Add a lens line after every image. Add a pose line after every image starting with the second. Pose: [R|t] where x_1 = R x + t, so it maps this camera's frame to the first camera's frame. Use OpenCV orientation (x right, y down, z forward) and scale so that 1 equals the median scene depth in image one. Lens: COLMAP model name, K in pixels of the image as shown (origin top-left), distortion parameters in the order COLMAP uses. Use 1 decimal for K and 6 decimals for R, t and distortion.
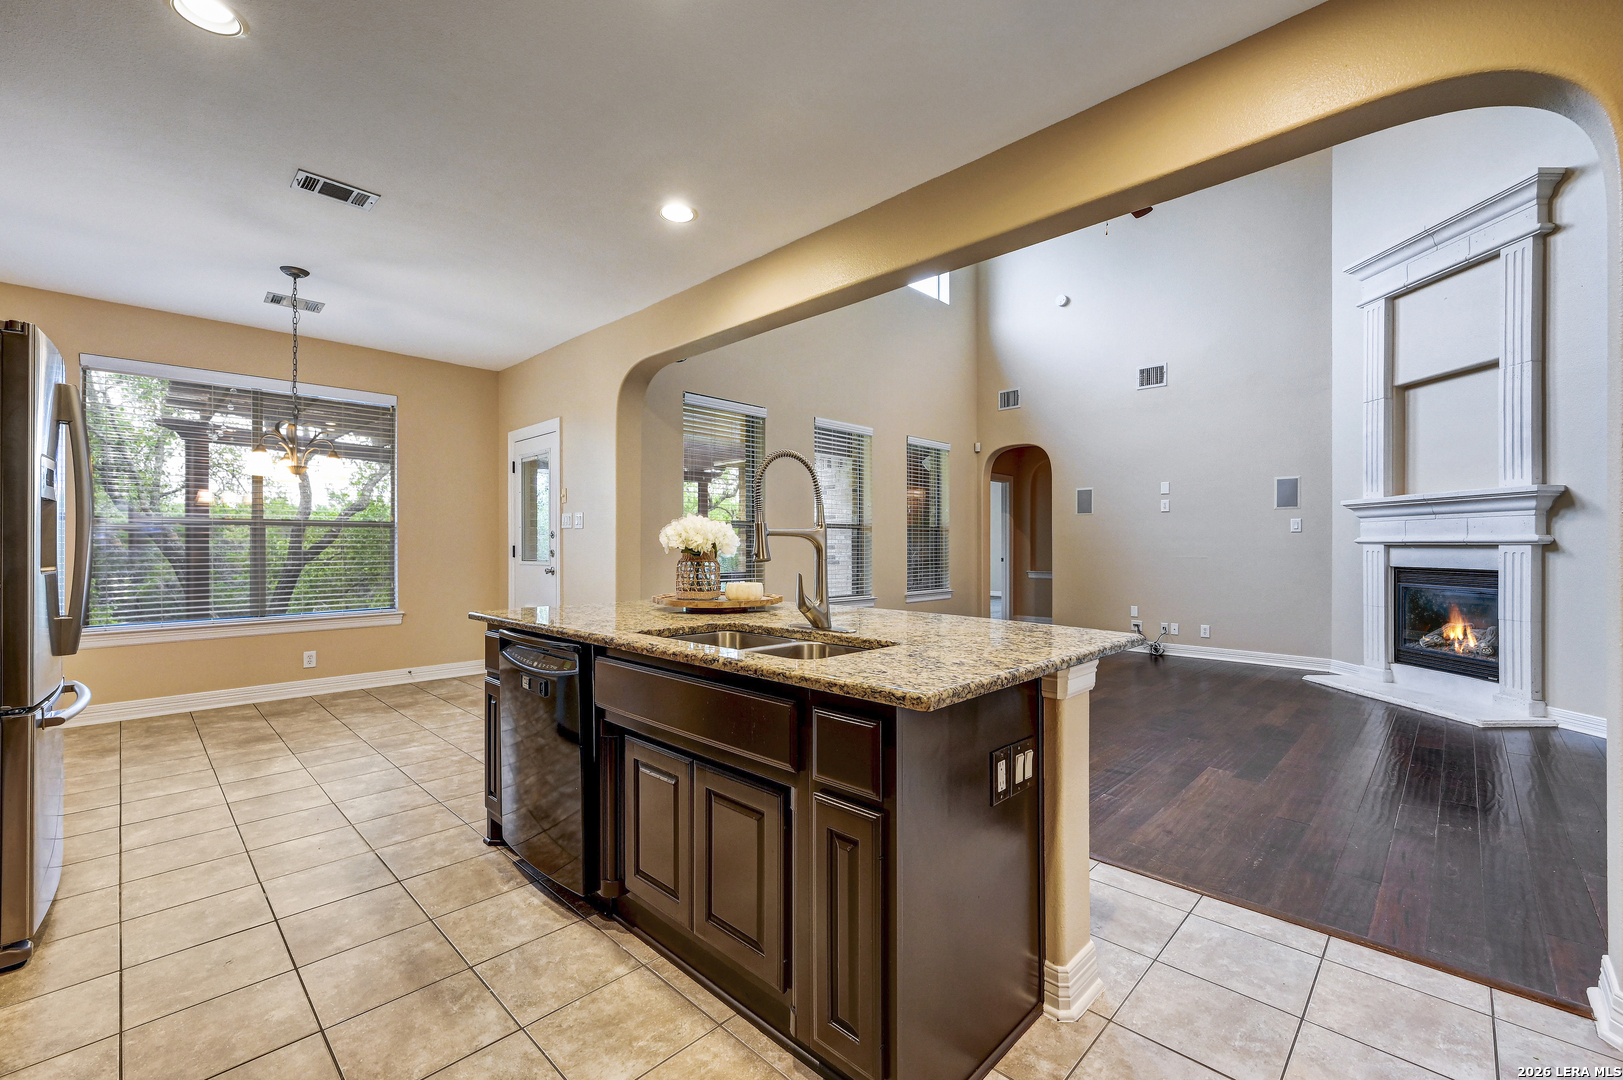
lens RADIAL K [[670.9, 0, 810.1], [0, 670.9, 545.0], [0, 0, 1]] dist [-0.001041, -0.000016]
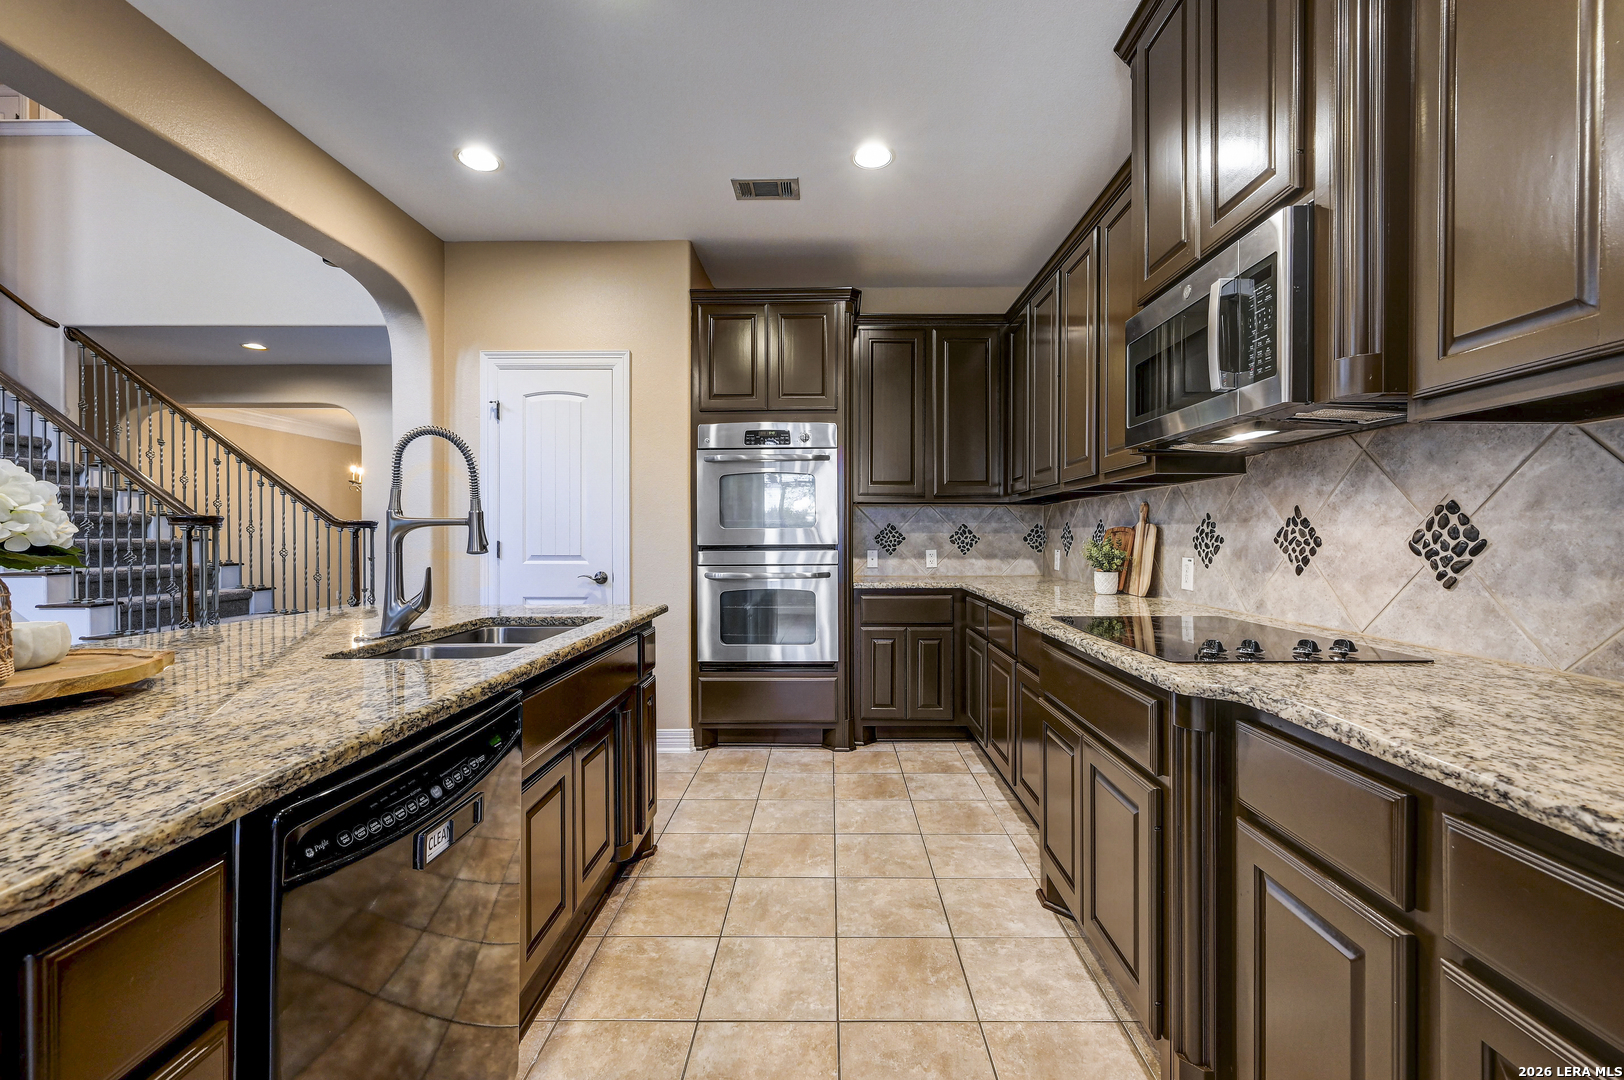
lens RADIAL K [[677.0, 0, 824.3], [0, 677.0, 534.9], [0, 0, 1]] dist [-0.000300, -0.000071]
pose [[-0.691973, 0.000454, 0.721923, -0.779330], [0.000320, 1.000000, -0.000322, 0.000317], [-0.721923, 0.000009, -0.691973, 0.946014]]
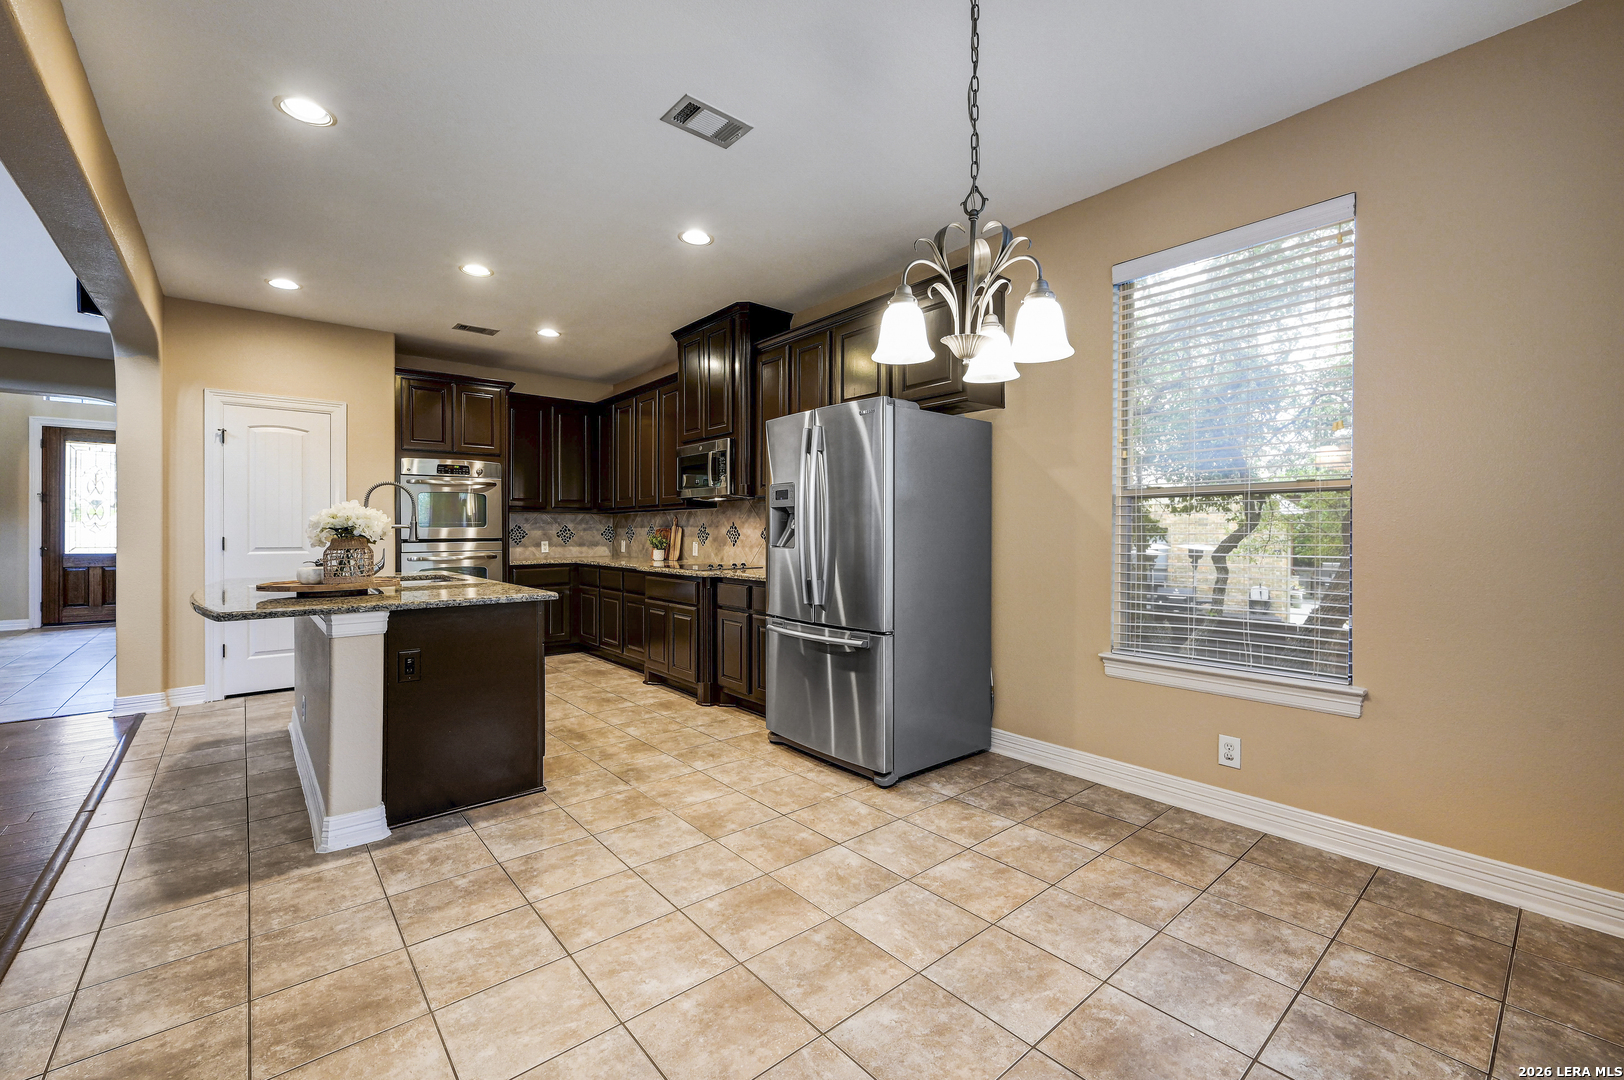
lens RADIAL K [[668.2, 0, 813.5], [0, 668.2, 533.0], [0, 0, 1]] dist [-0.000122, 0.000278]
pose [[-0.995668, -0.000087, 0.092980, -1.036196], [0.000124, 0.999997, 0.002262, -0.001485], [-0.092980, 0.002263, -0.995665, 2.068989]]
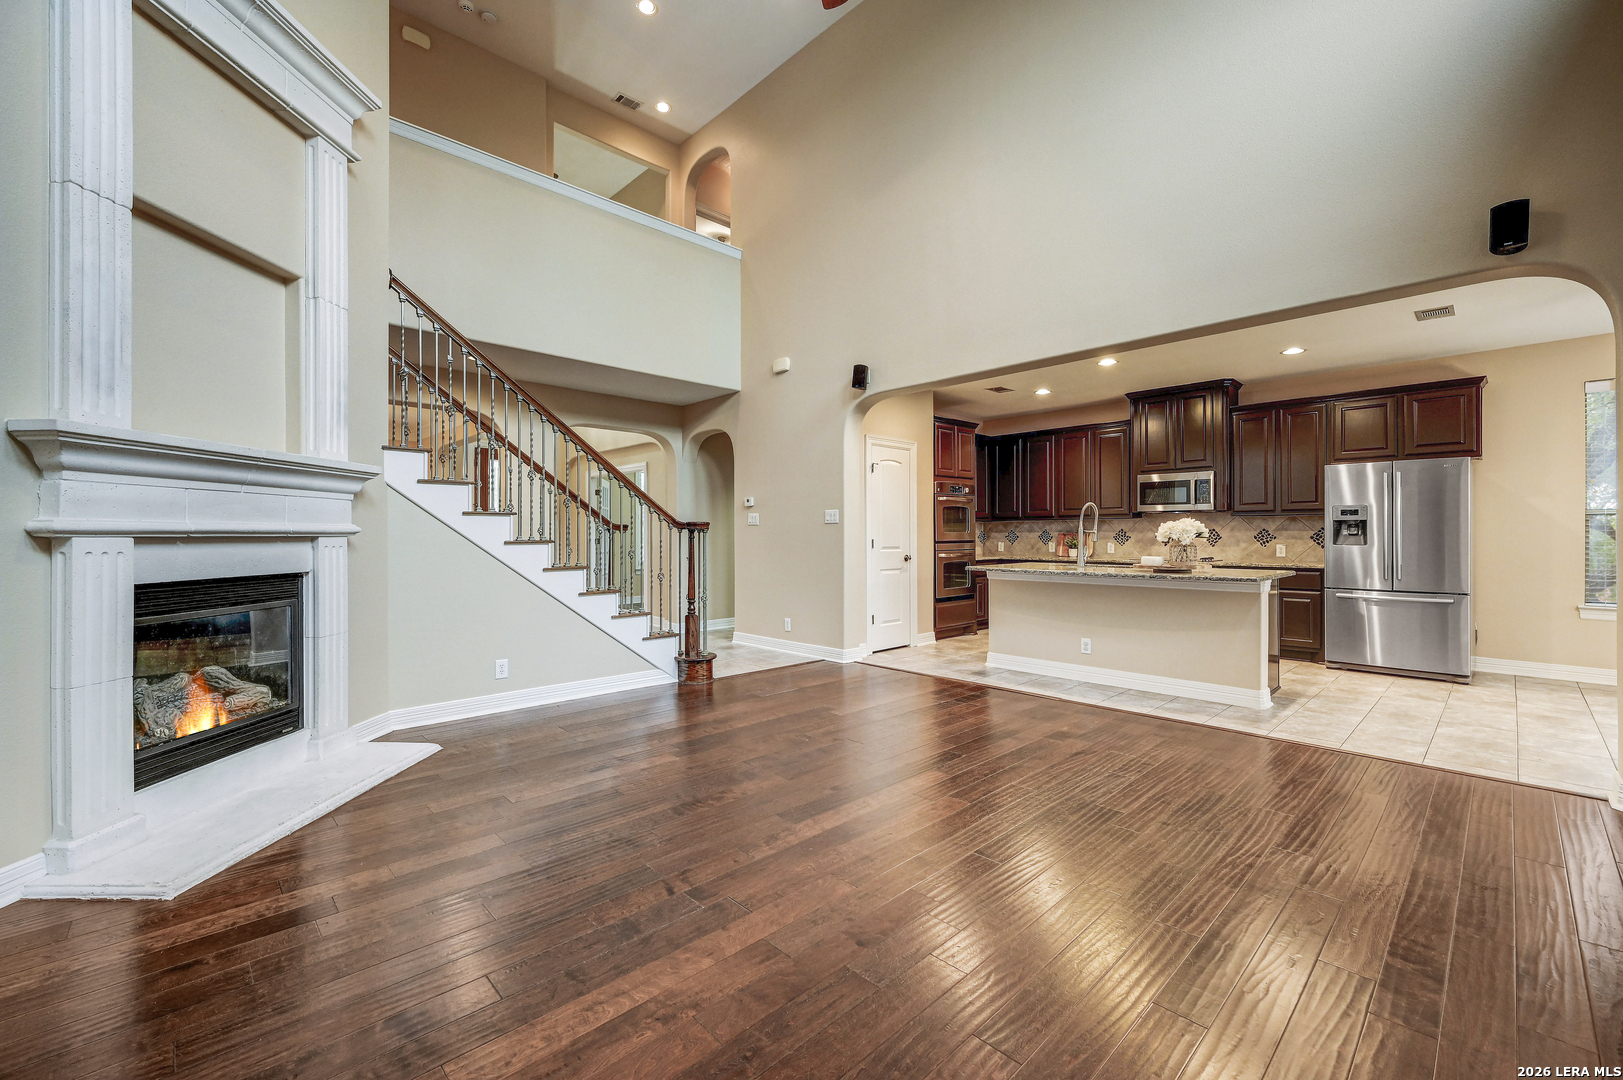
lens RADIAL K [[667.8, 0, 813.0], [0, 667.8, 533.0], [0, 0, 1]] dist [-0.000122, 0.000278]
pose [[-0.999279, 0.000886, 0.037969, 0.796892], [0.000755, 0.999994, -0.003470, -0.002105], [-0.037972, -0.003439, -0.999273, 2.960216]]
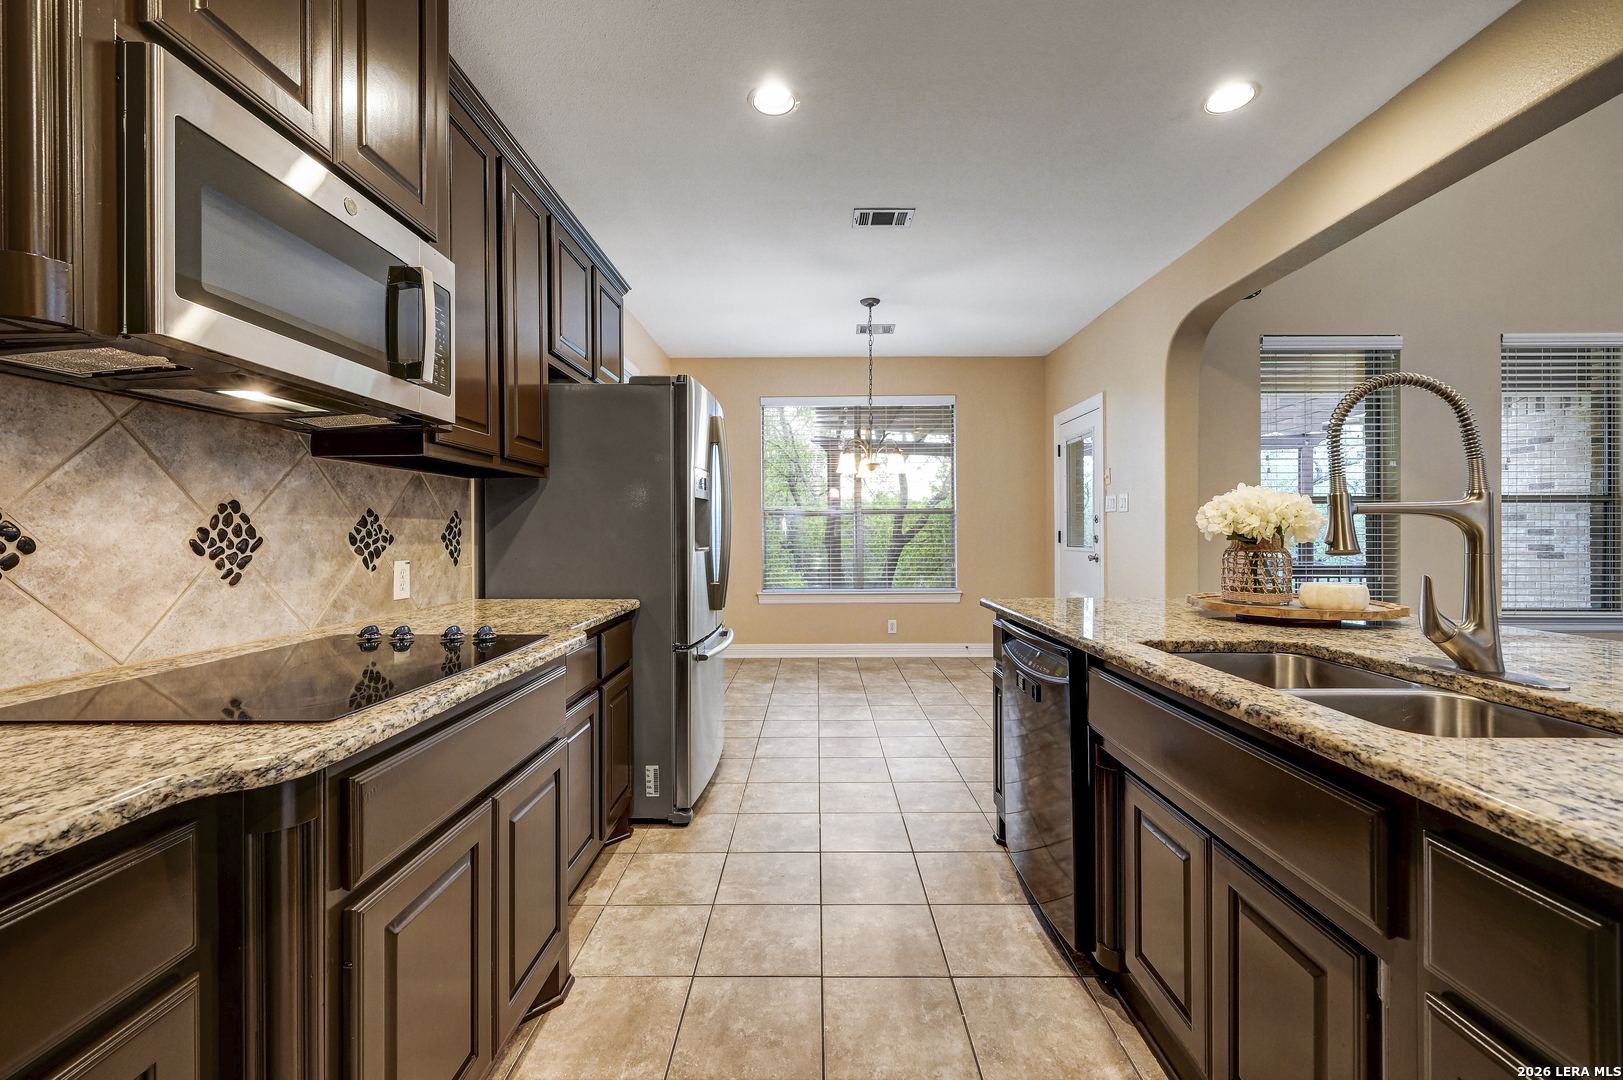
lens RADIAL K [[667.8, 0, 813.0], [0, 667.8, 533.0], [0, 0, 1]] dist [-0.000122, 0.000278]
pose [[0.693256, -0.000625, -0.720691, 0.026265], [0.003762, 0.999989, 0.002751, 0.000384], [0.720681, -0.004619, 0.693251, 0.146058]]
